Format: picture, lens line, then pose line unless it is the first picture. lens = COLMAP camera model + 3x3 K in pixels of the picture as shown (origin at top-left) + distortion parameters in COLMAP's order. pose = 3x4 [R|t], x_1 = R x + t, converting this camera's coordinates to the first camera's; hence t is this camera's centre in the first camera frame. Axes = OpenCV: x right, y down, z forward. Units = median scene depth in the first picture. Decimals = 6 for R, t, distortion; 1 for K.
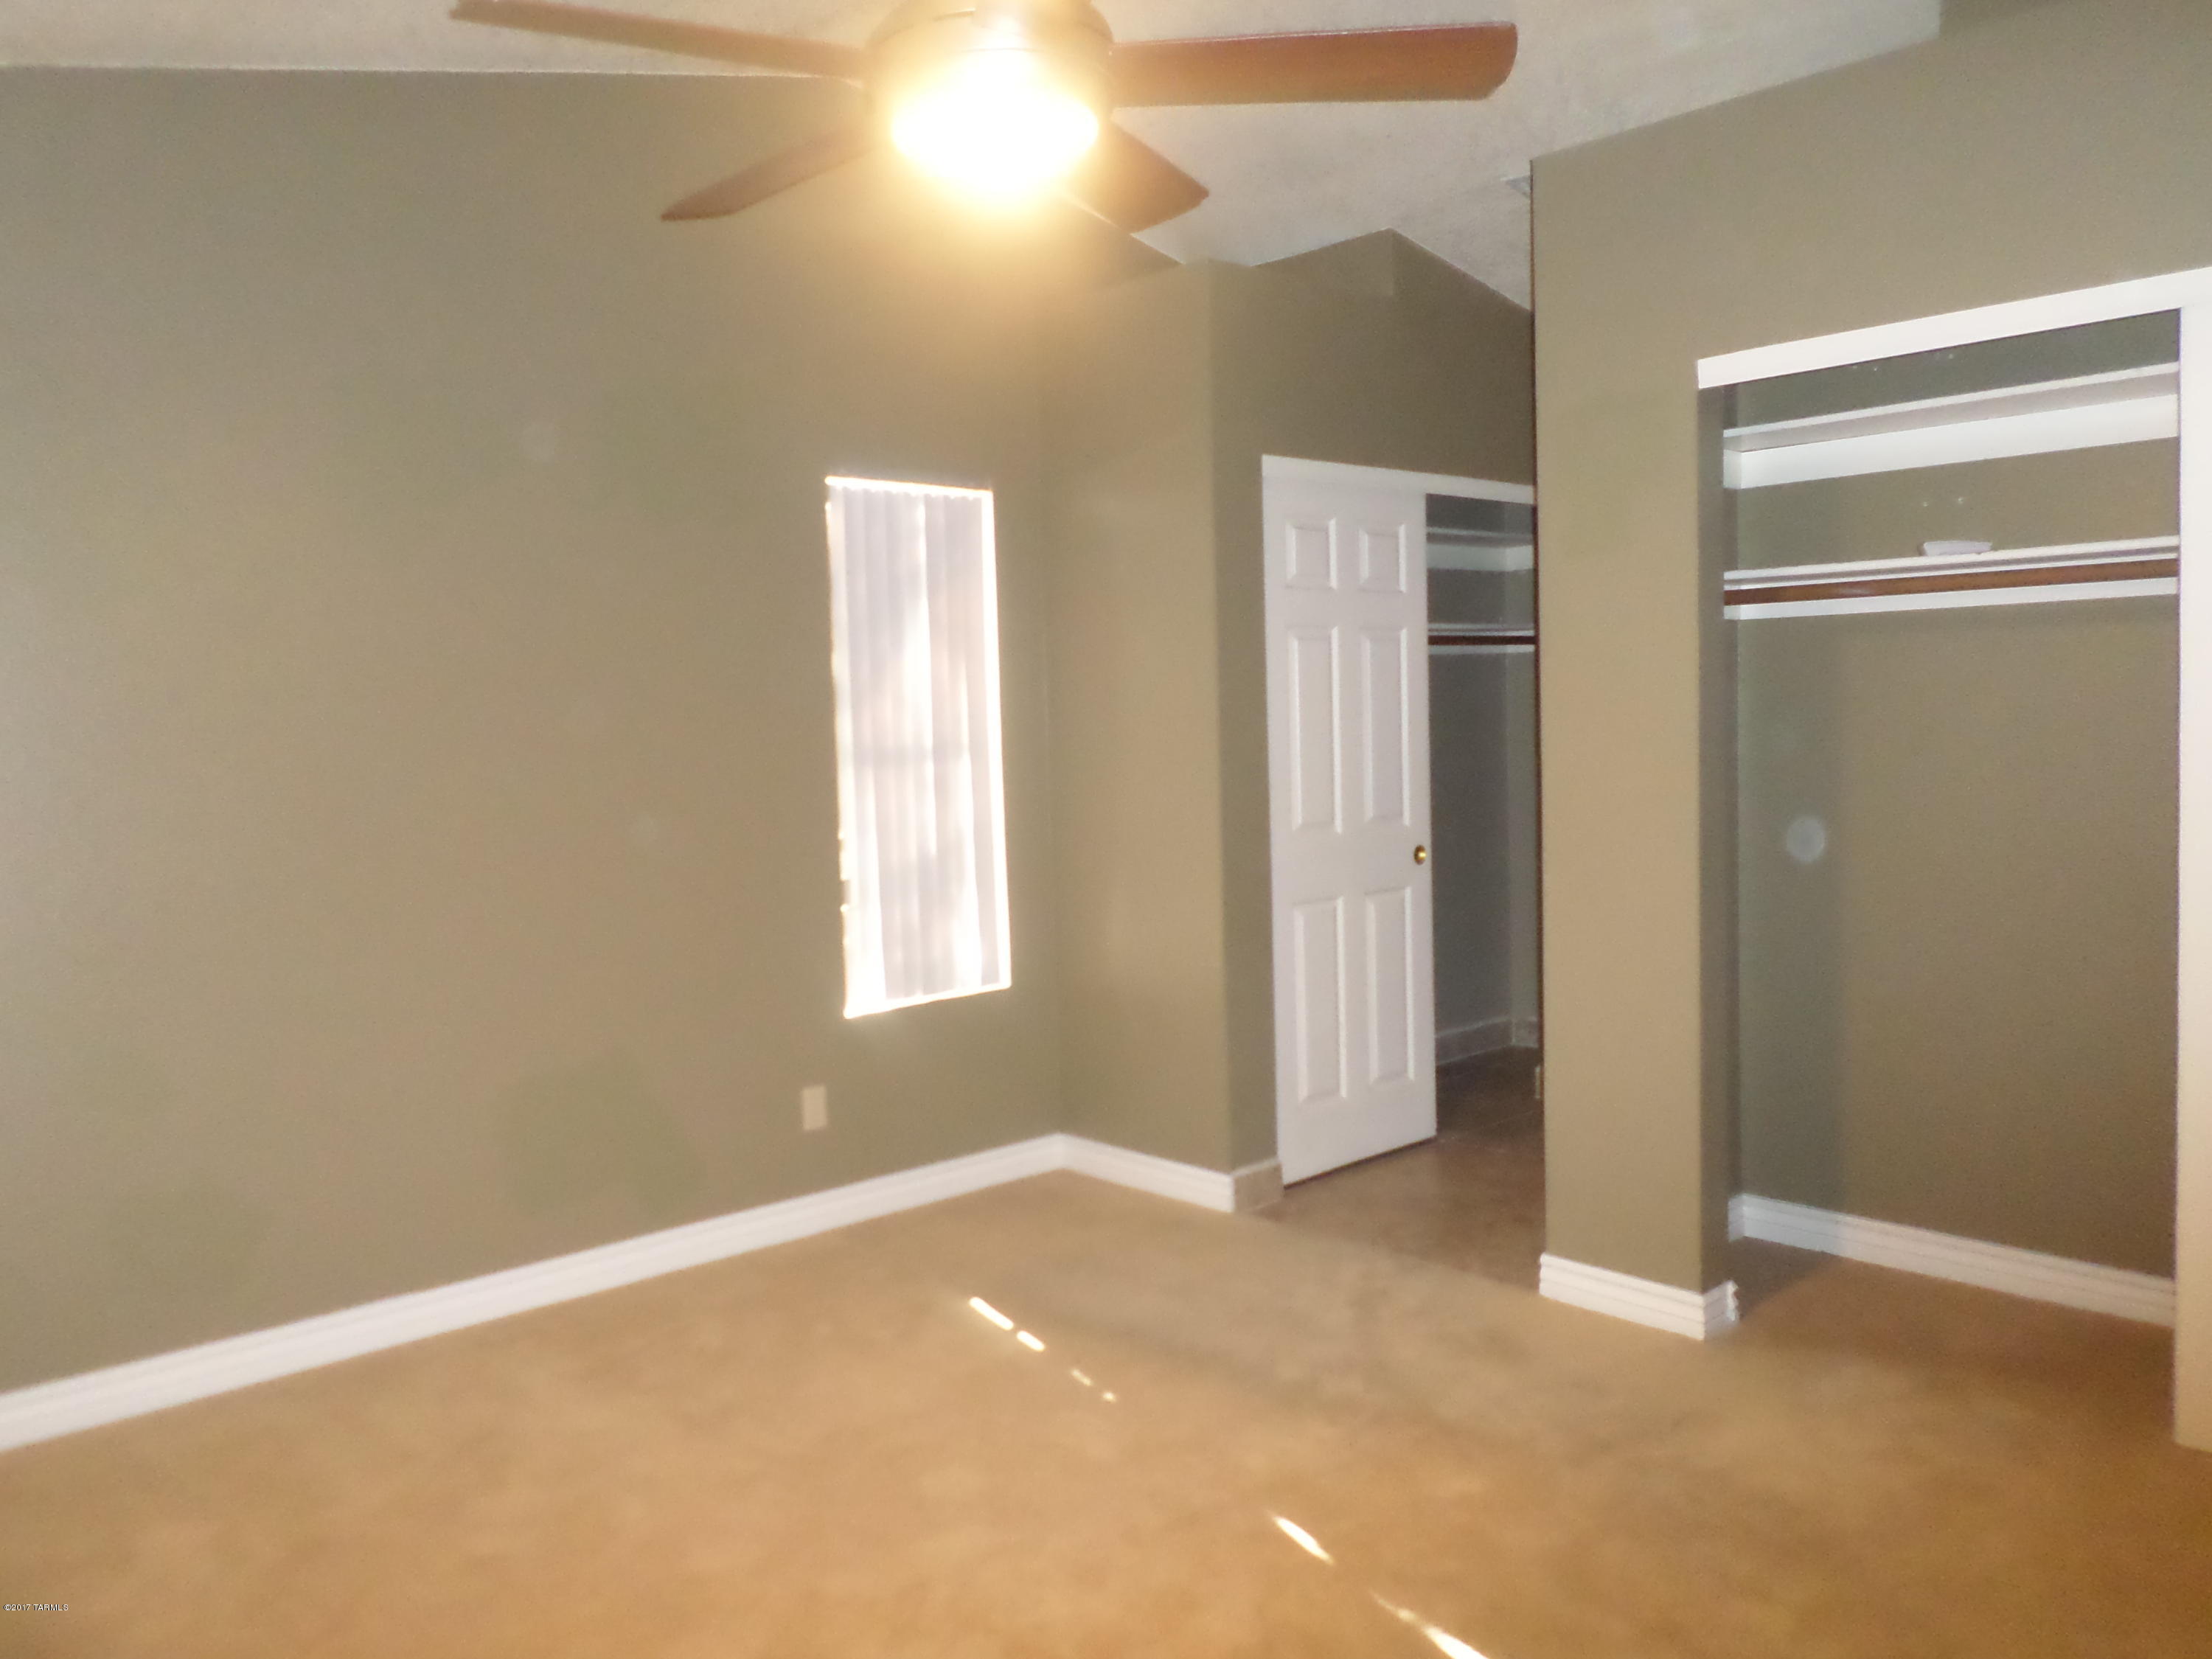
lens RADIAL K [[1681.6, 0, 1102.0], [0, 1681.6, 829.6], [0, 0, 1]] dist [-0.014407, -0.011303]
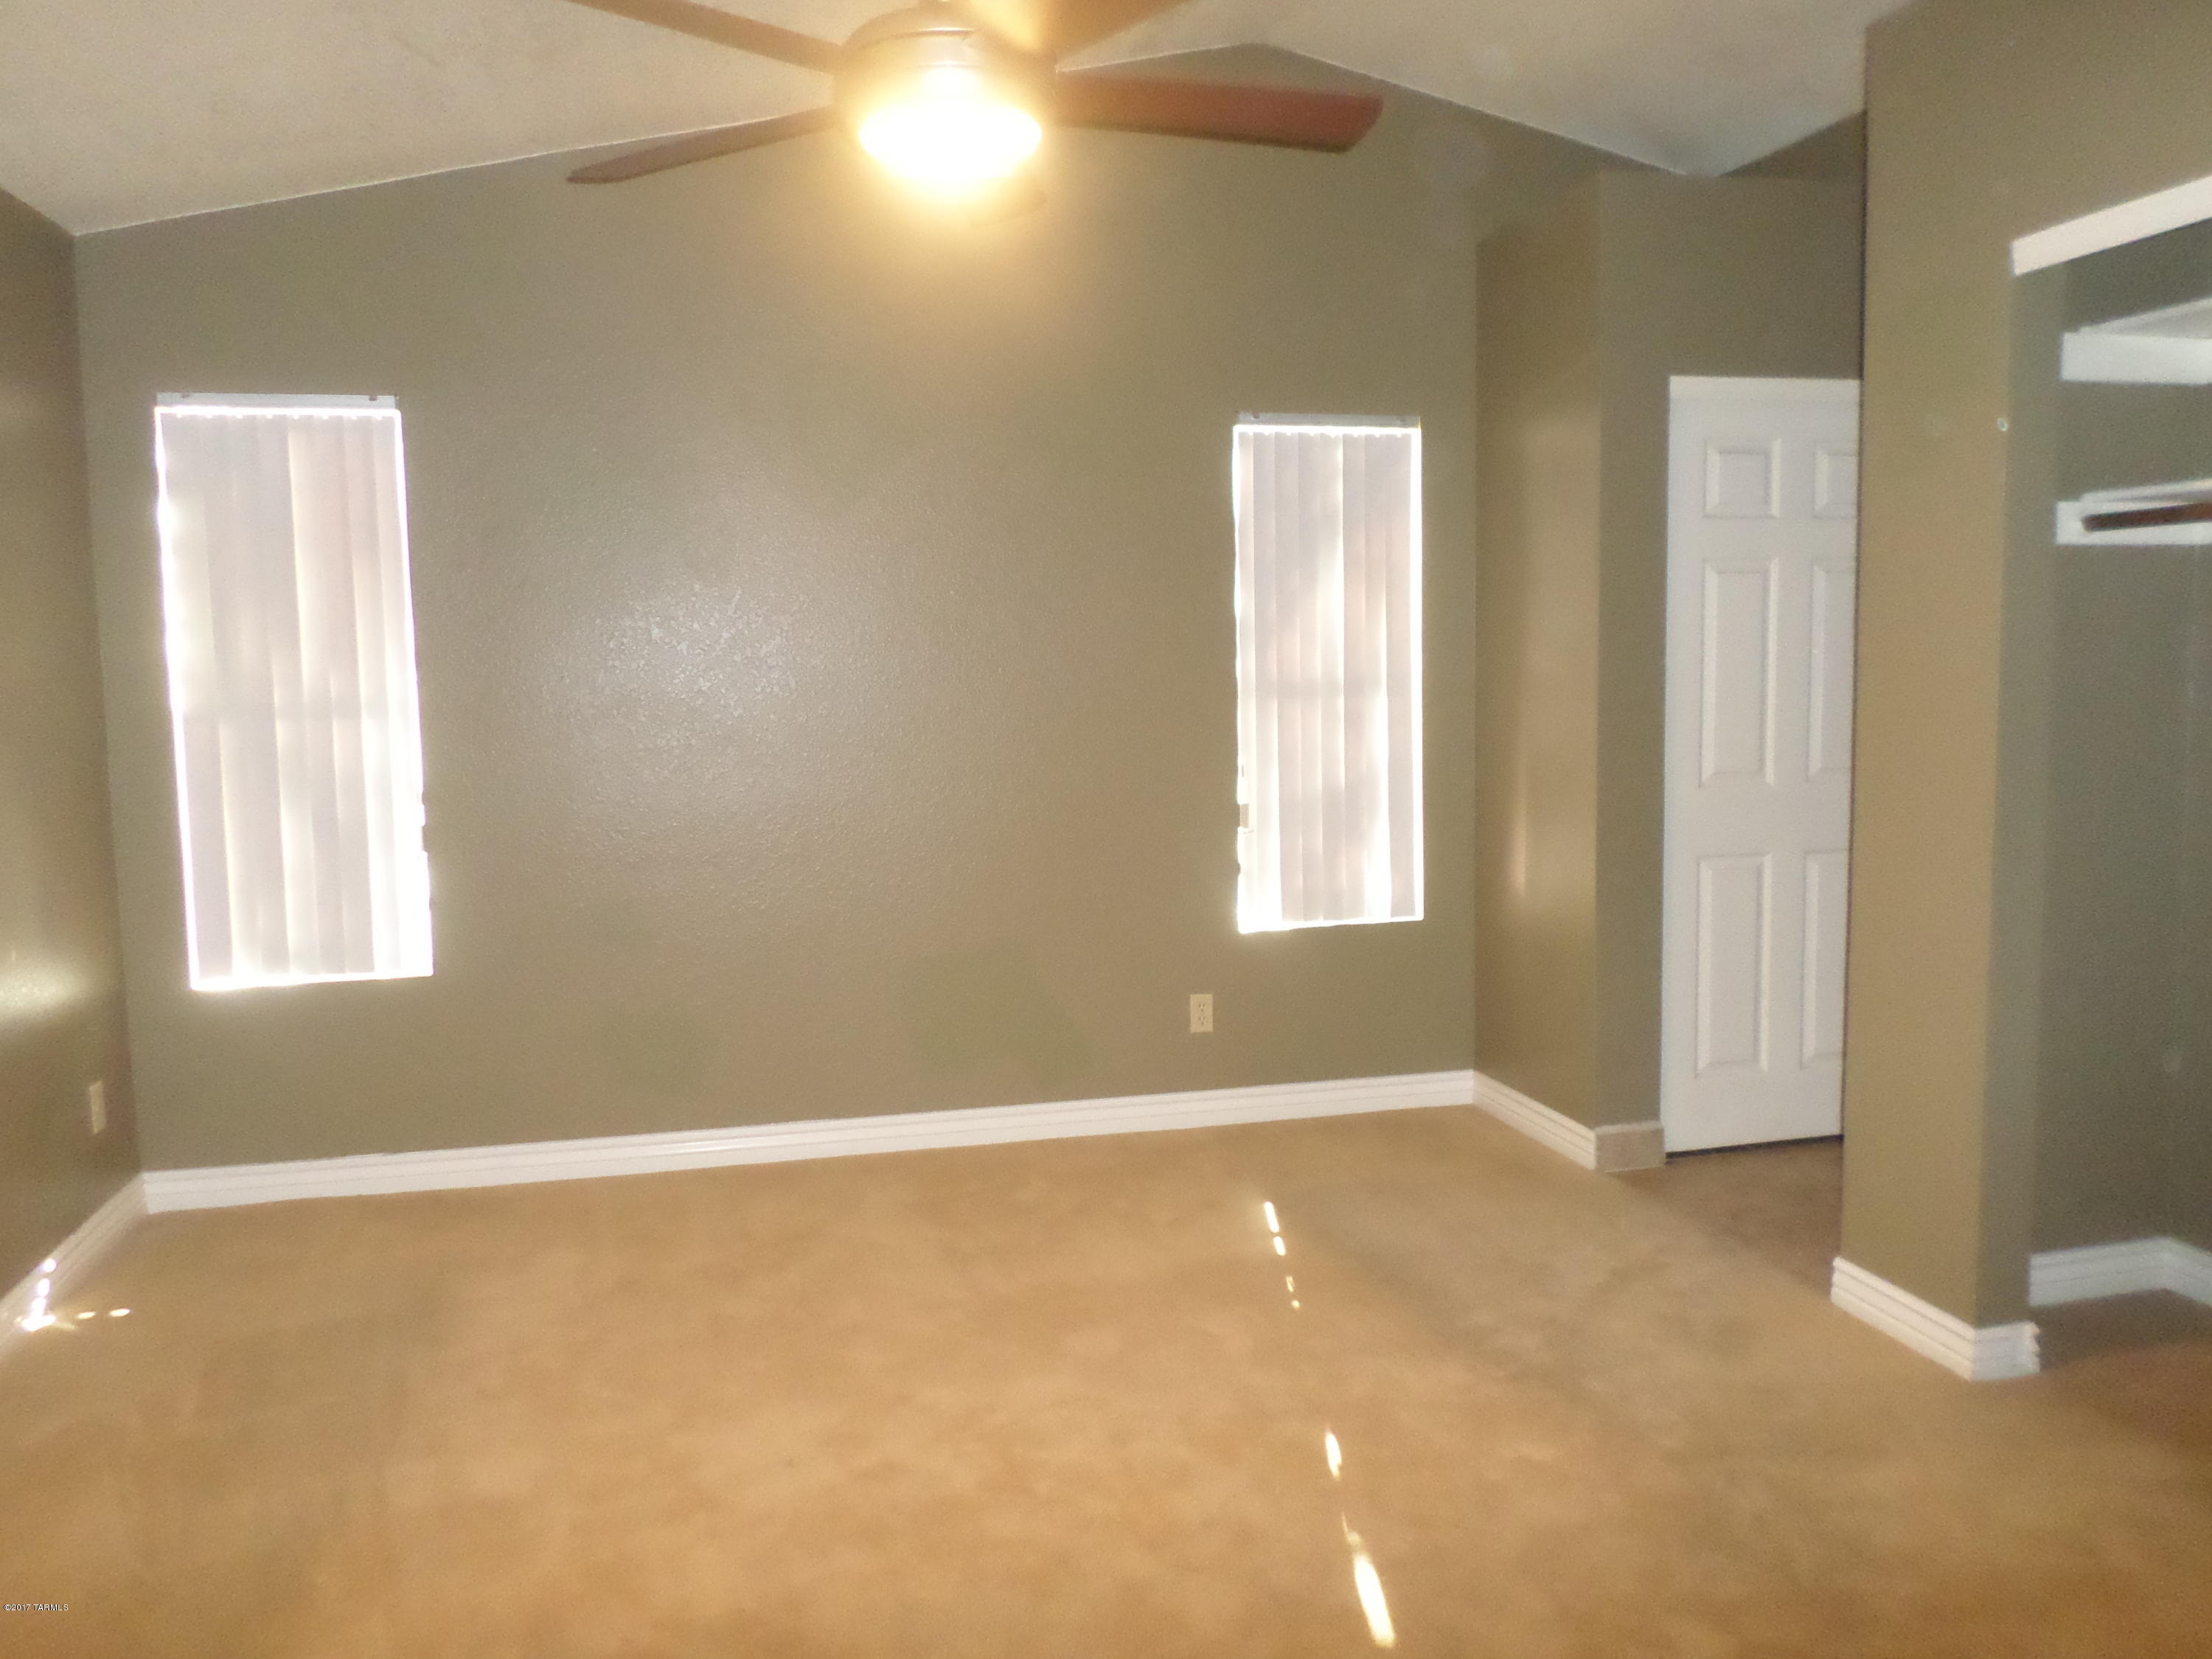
lens RADIAL K [[1681.6, 0, 1102.0], [0, 1681.6, 829.6], [0, 0, 1]] dist [-0.014407, -0.011303]
pose [[0.875415, 0.061157, -0.479488, 0.277670], [-0.041296, 0.997800, 0.051871, -0.005829], [0.481606, -0.025608, 0.876014, 0.021201]]
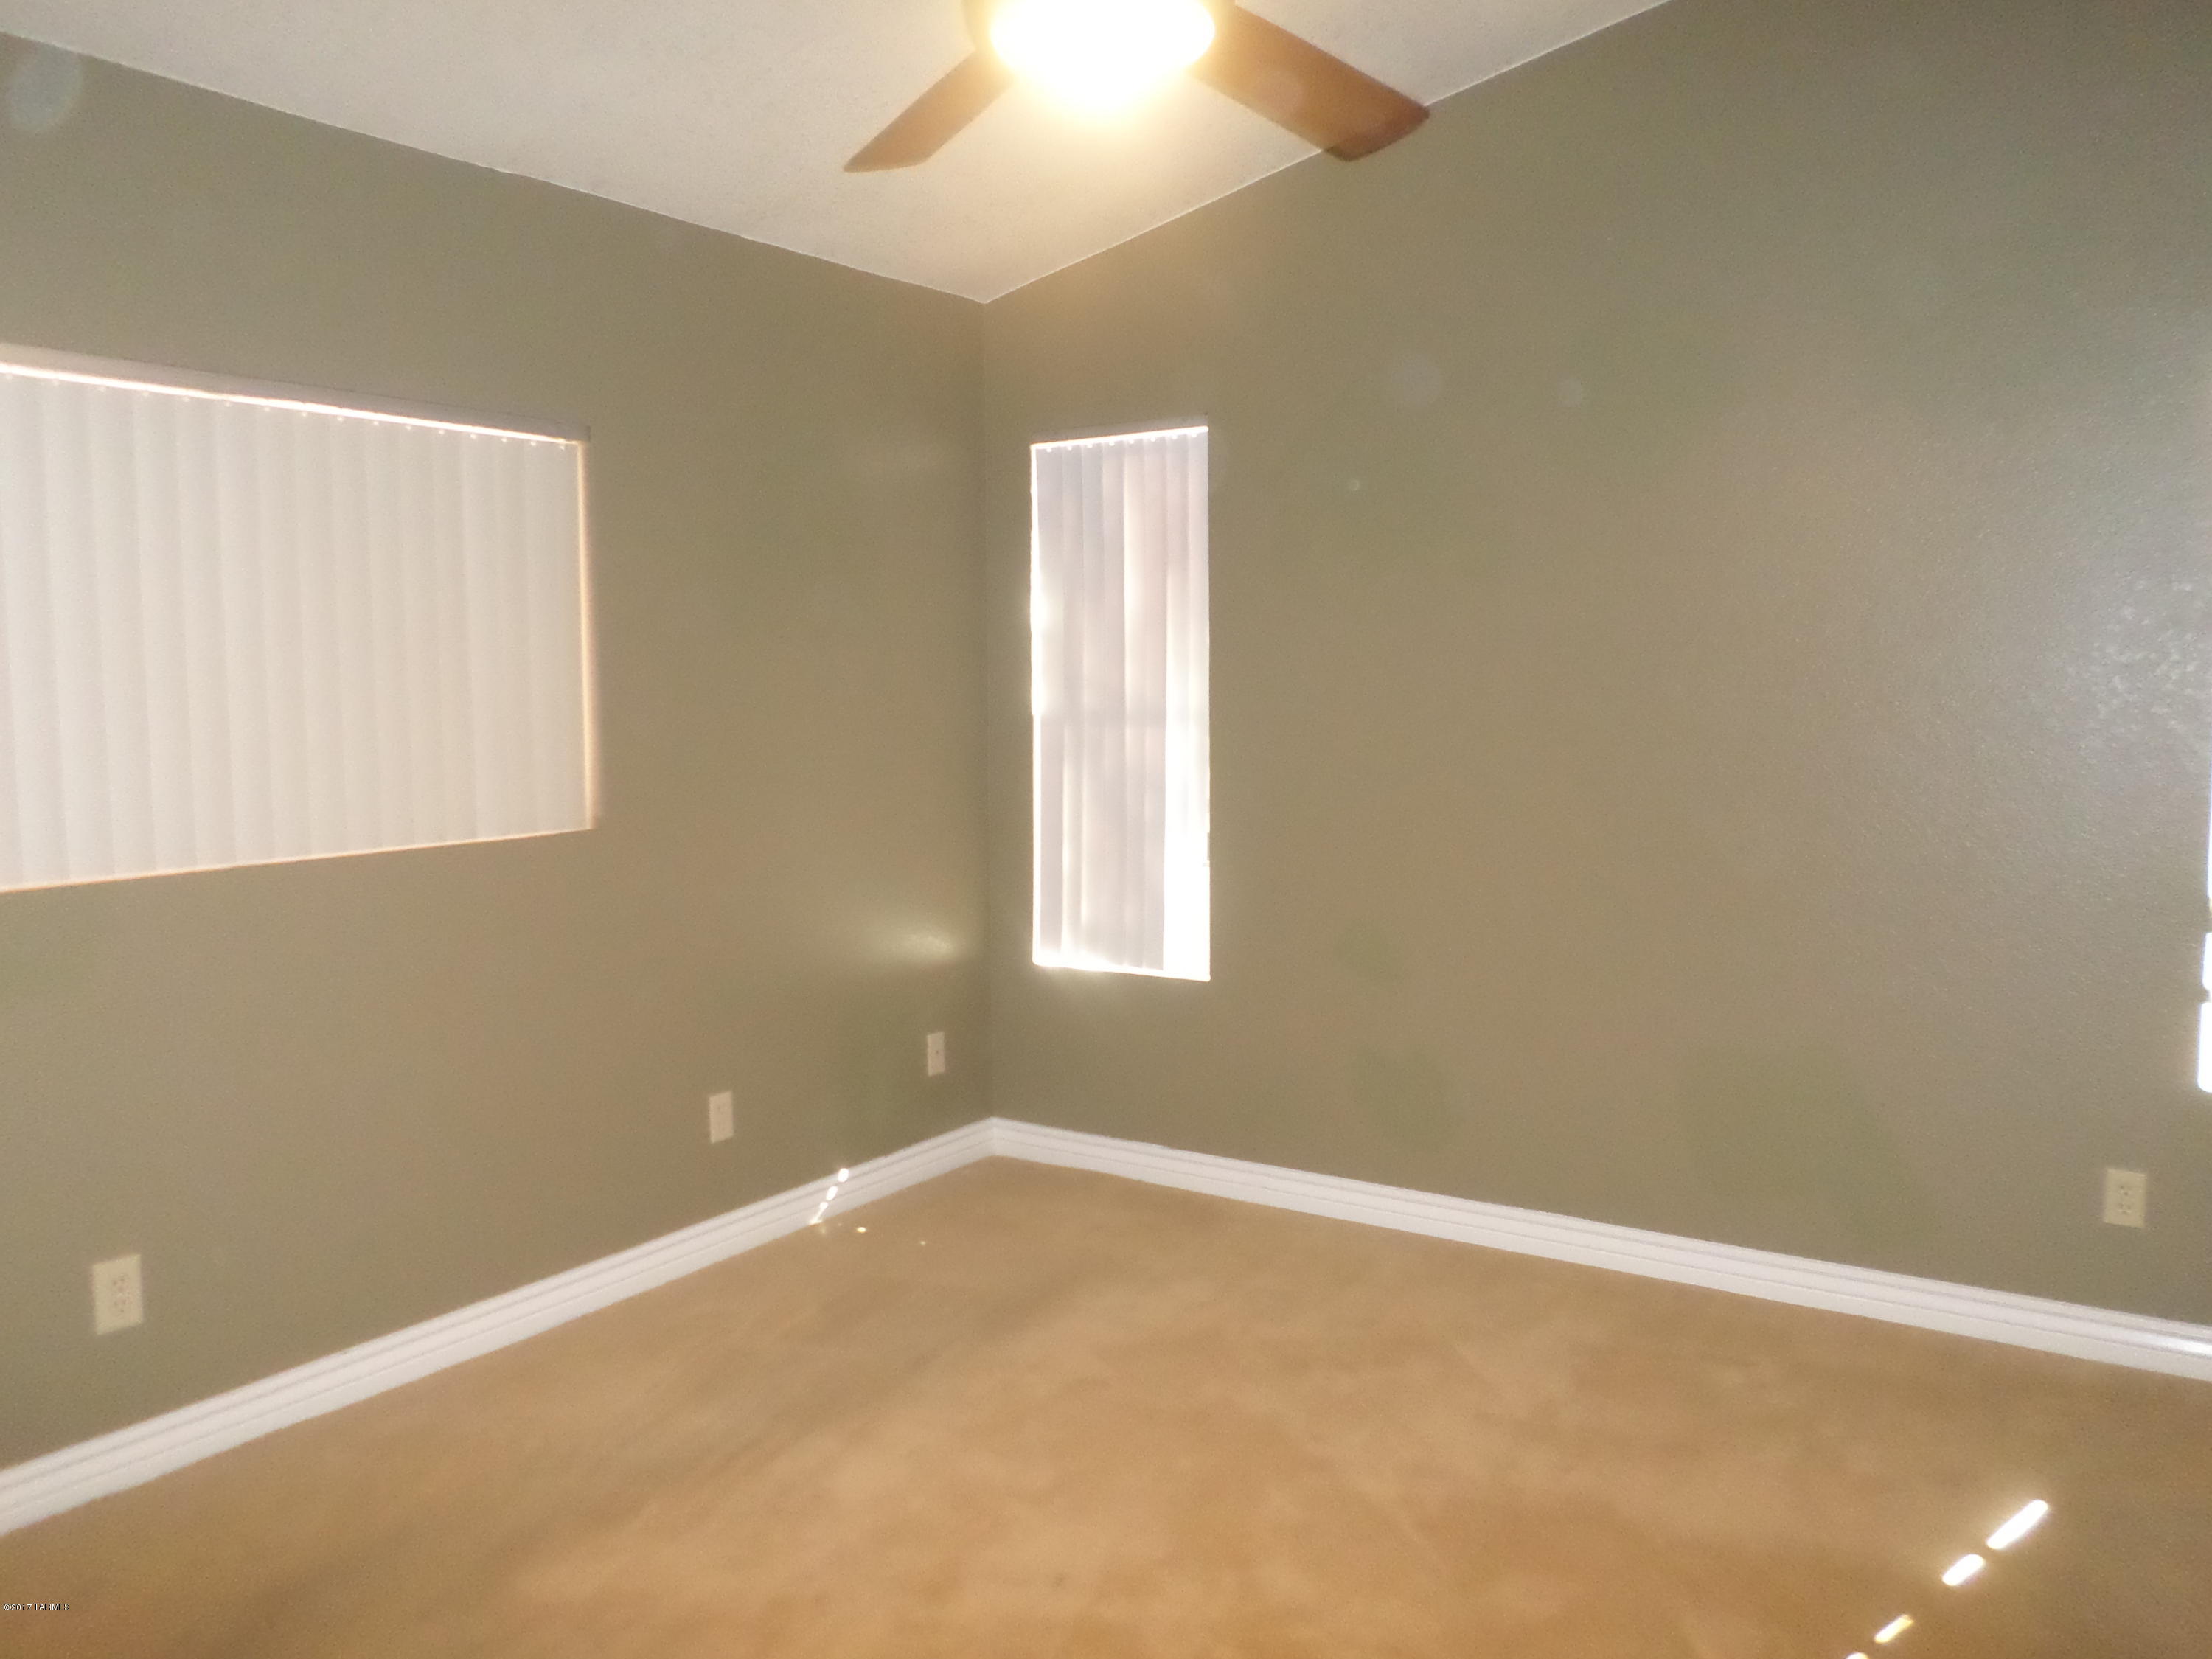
lens RADIAL K [[1684.4, 0, 1113.9], [0, 1684.4, 816.9], [0, 0, 1]] dist [-0.004454, -0.003558]
pose [[0.234653, 0.102106, -0.966702, 0.406235], [-0.067314, 0.993788, 0.088627, -0.033757], [0.969746, 0.044276, 0.240068, 0.377436]]
